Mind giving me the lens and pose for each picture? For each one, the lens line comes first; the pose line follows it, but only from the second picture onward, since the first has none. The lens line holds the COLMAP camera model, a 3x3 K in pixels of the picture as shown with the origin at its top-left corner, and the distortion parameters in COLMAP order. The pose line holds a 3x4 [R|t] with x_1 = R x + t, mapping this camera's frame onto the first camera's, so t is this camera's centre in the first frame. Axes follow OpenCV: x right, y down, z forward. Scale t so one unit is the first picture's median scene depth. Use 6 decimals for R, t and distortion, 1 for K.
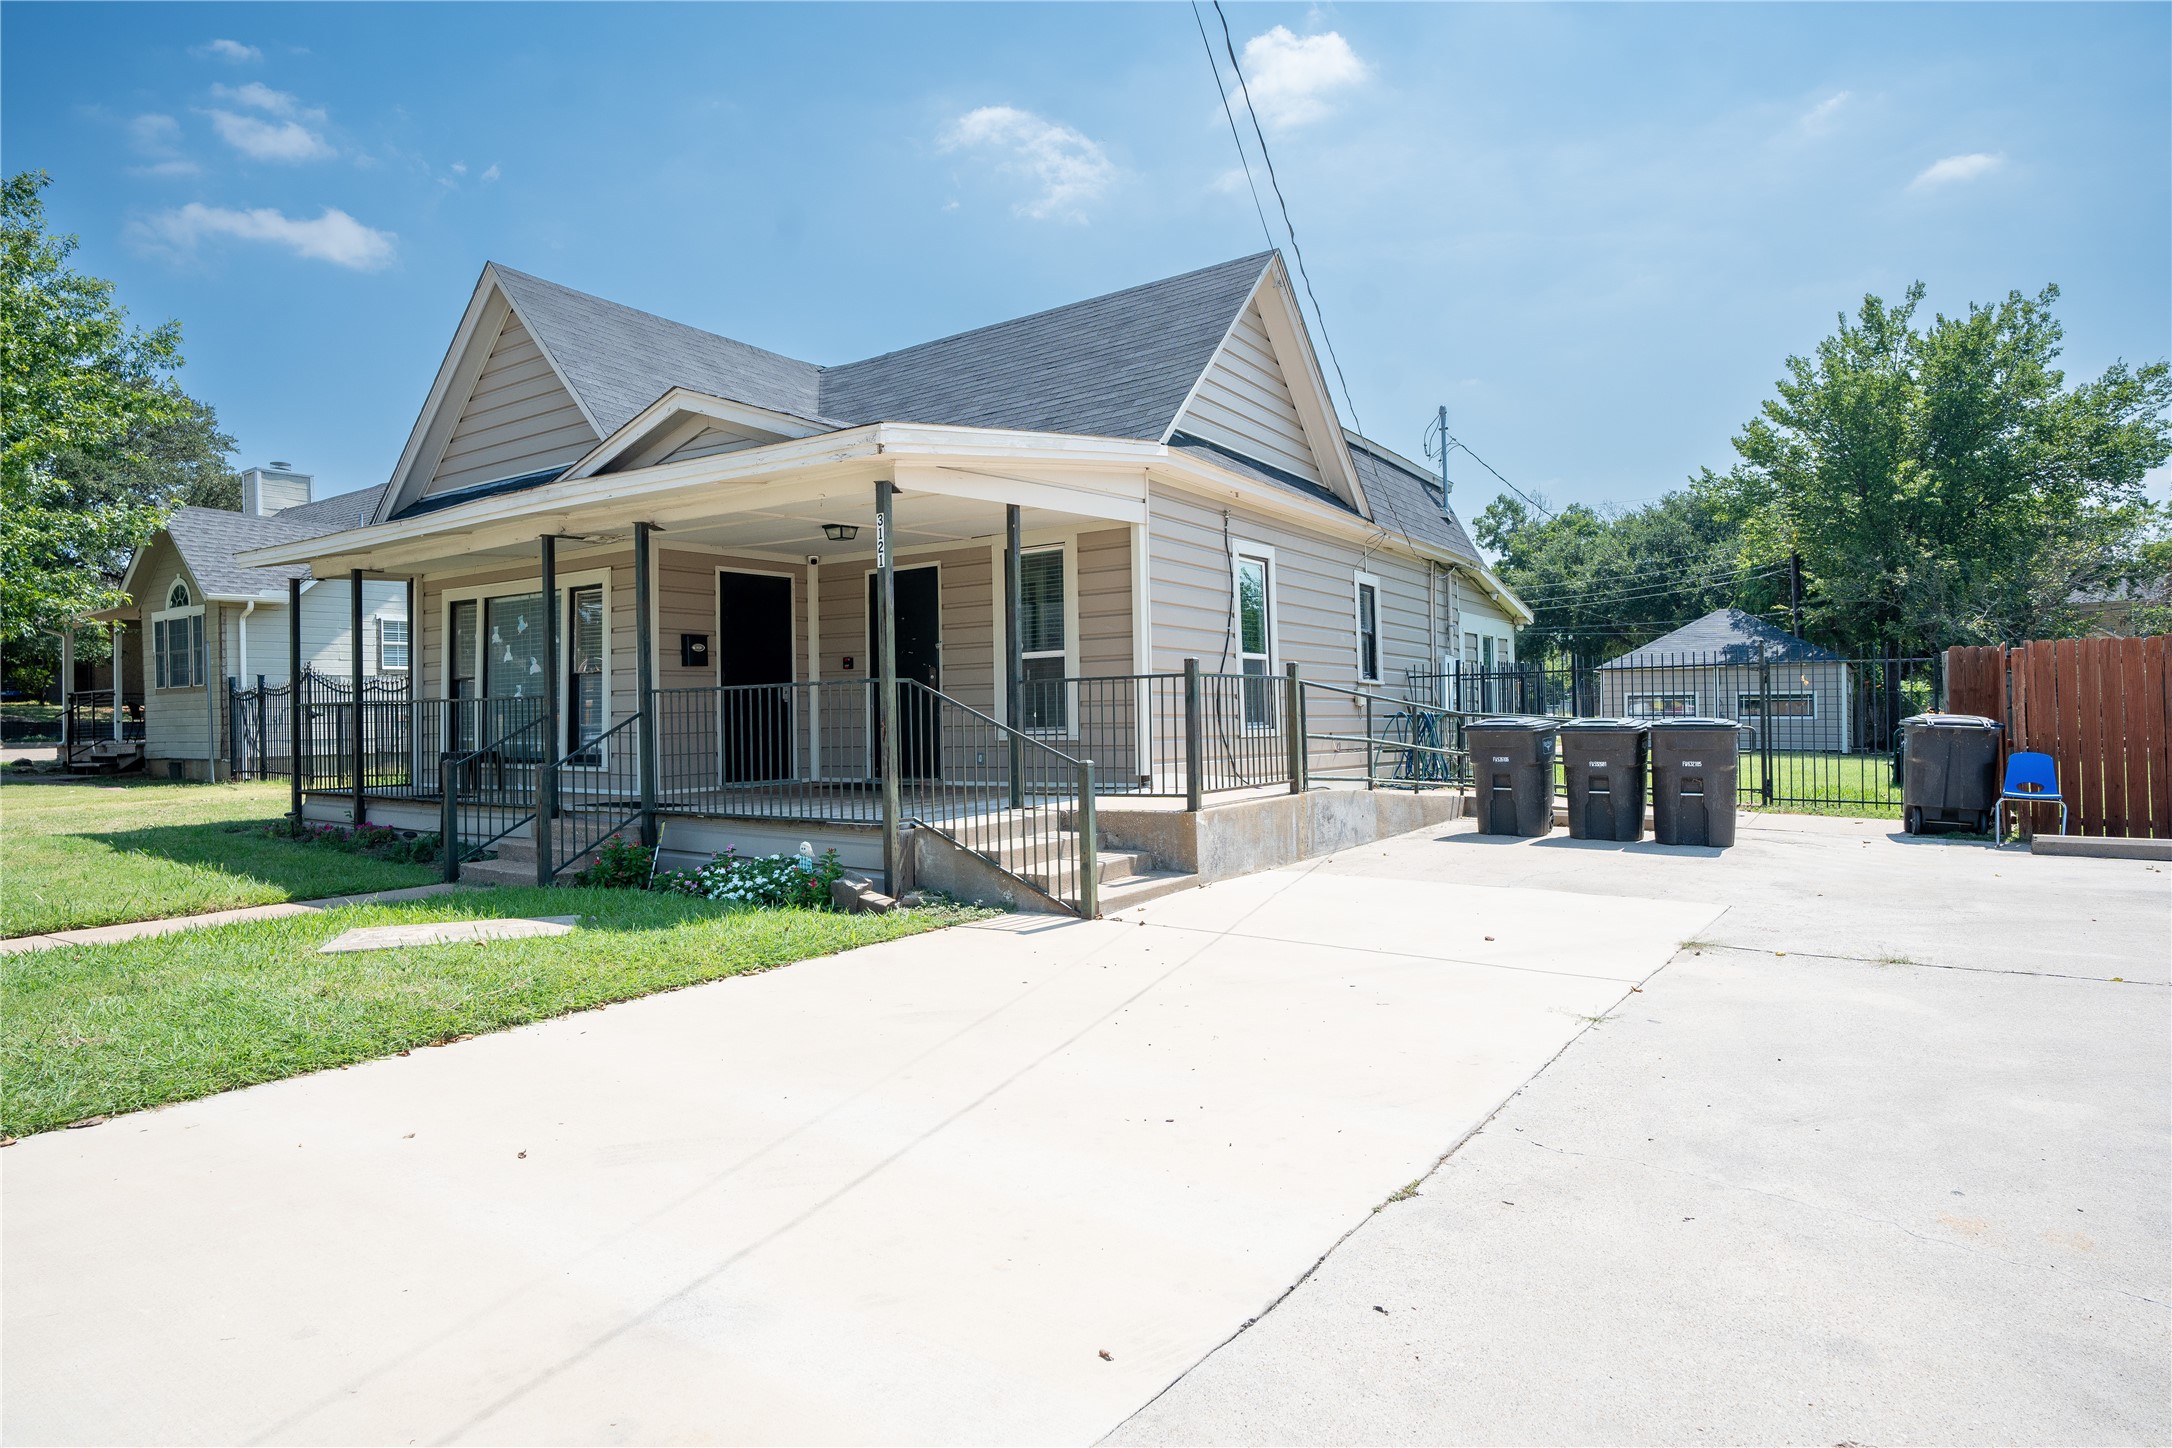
lens RADIAL K [[1199.1, 0, 1086.0], [0, 1199.1, 724.0], [0, 0, 1]] dist [-0.001747, -0.000219]
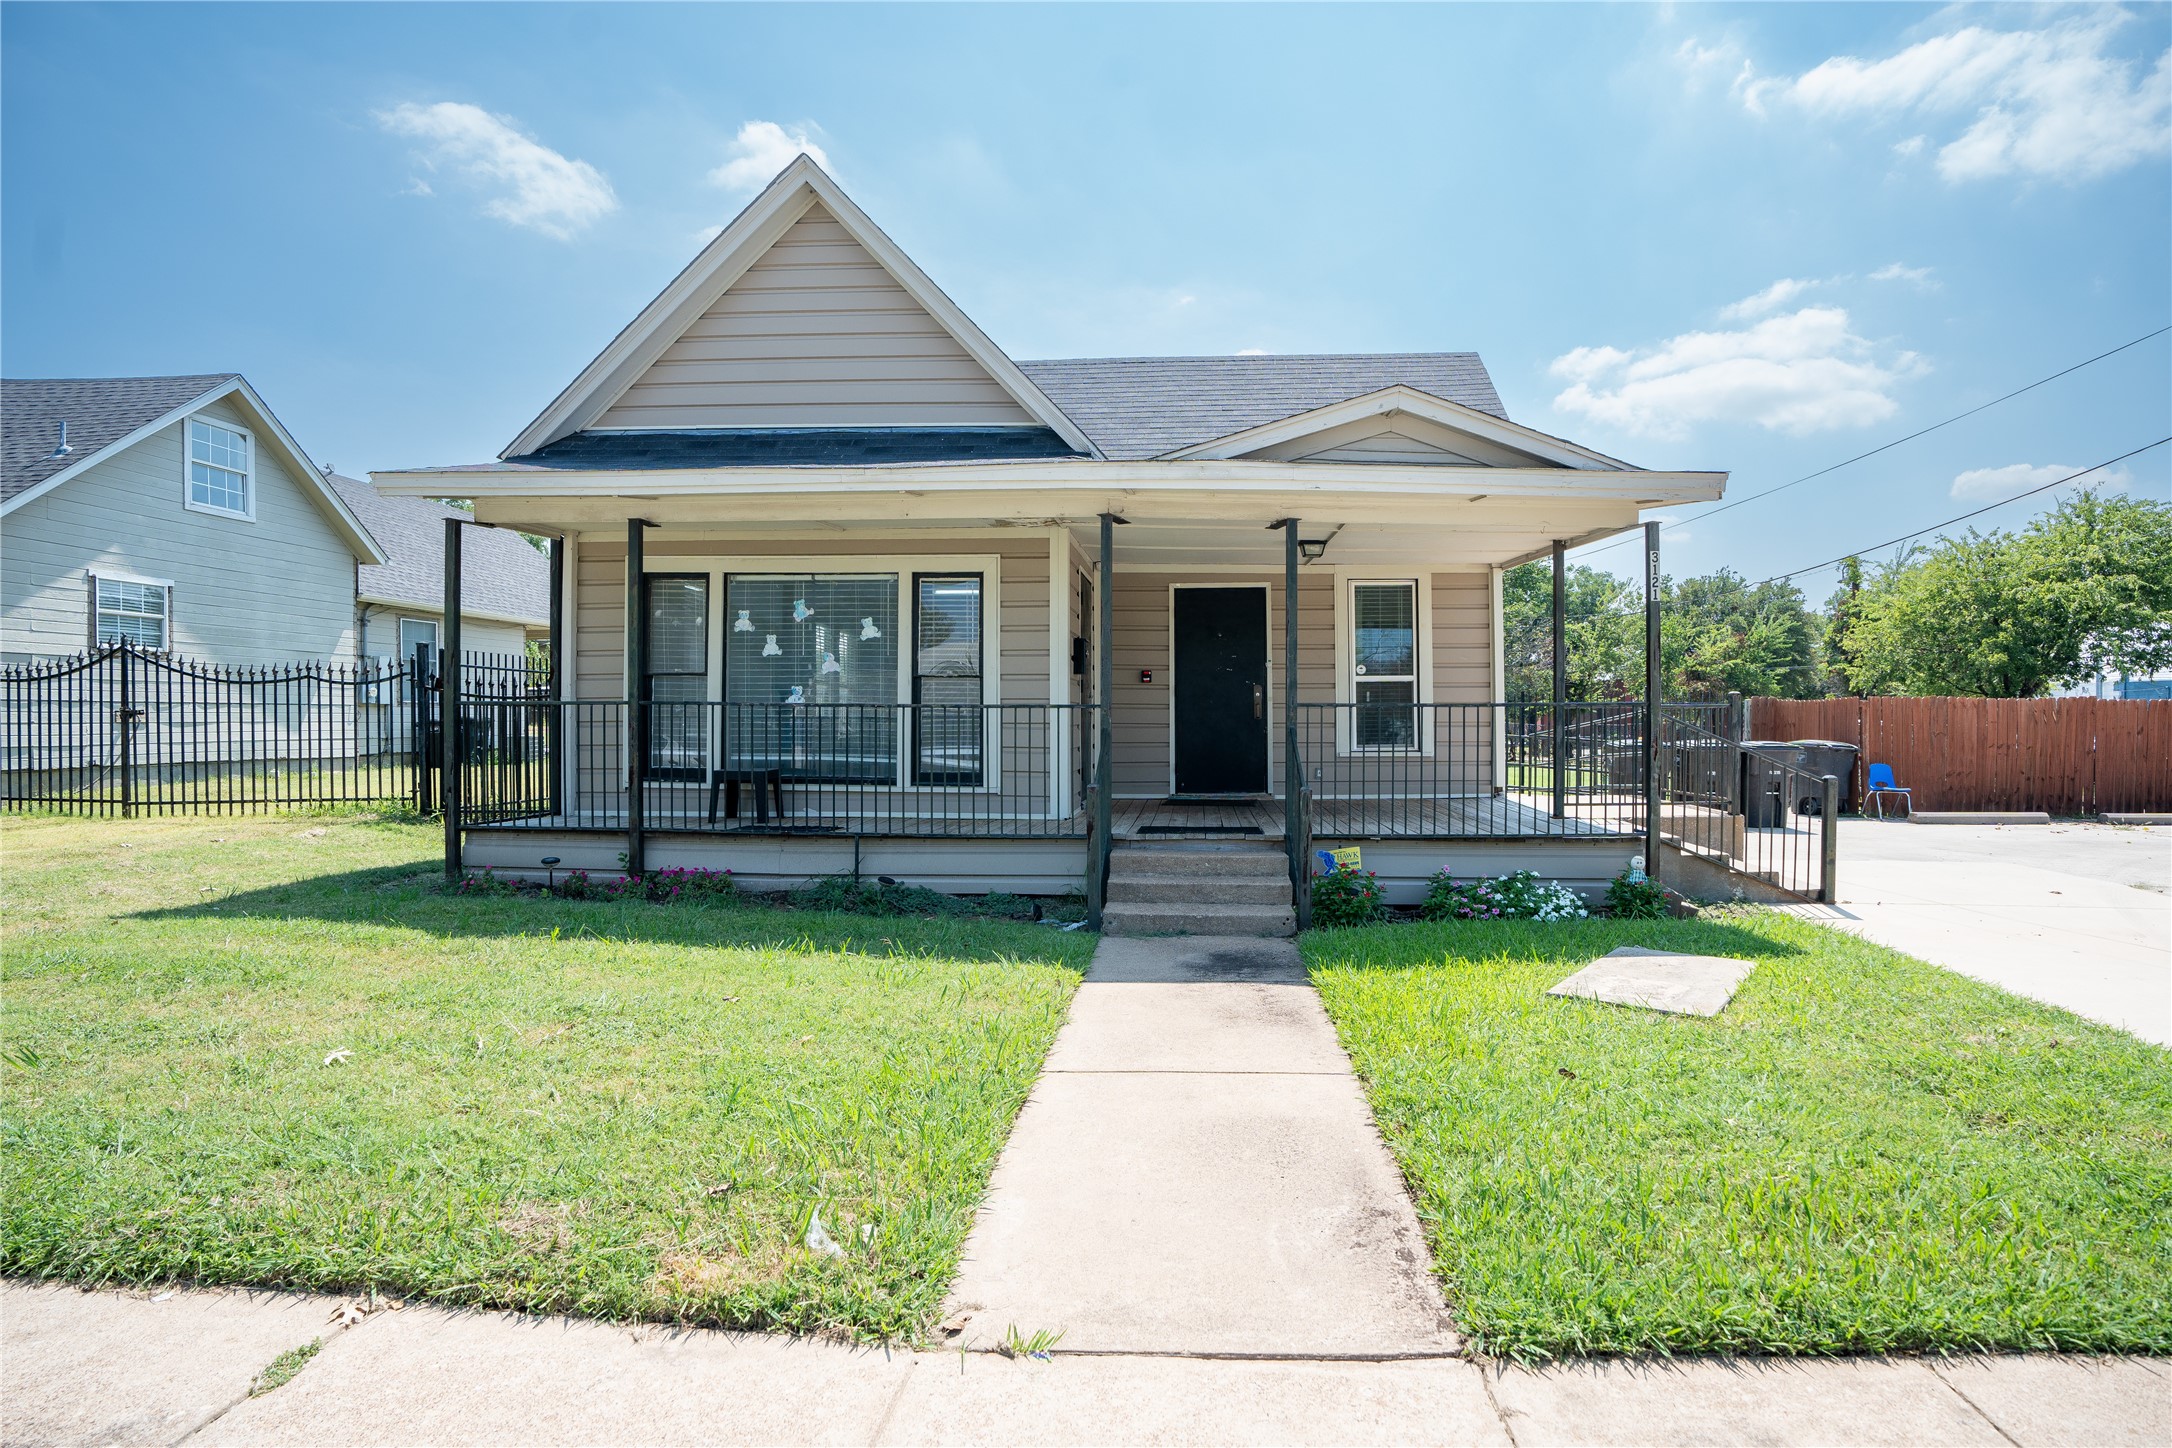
lens RADIAL K [[1048.3, 0, 1086.0], [0, 1048.3, 724.0], [0, 0, 1]] dist [-0.071238, 0.023578]
pose [[0.836363, 0.018129, 0.547876, -0.694416], [-0.011888, 0.999818, -0.014936, 0.001322], [-0.548047, 0.005979, 0.836426, 0.312282]]
